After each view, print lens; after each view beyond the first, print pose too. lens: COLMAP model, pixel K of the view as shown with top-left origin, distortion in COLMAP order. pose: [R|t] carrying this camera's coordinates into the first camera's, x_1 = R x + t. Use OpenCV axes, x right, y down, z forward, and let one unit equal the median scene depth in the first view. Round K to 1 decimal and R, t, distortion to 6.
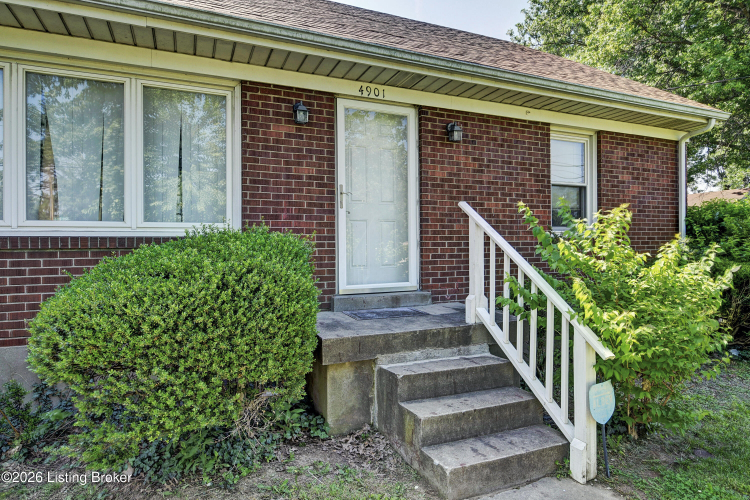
lens RADIAL K [[423.6, 0, 374.4], [0, 423.6, 250.1], [0, 0, 1]] dist [0.002175, 0.000193]
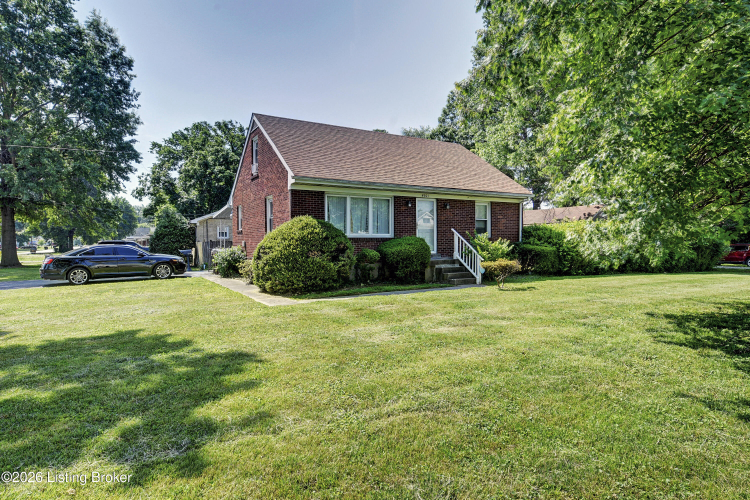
lens RADIAL K [[423.6, 0, 375.3], [0, 423.6, 247.9], [0, 0, 1]] dist [0.002175, 0.000193]
pose [[0.991063, -0.003883, 0.133335, -1.131821], [0.003912, 0.999992, 0.000048, 0.067657], [-0.133334, 0.000474, 0.991071, -3.092144]]
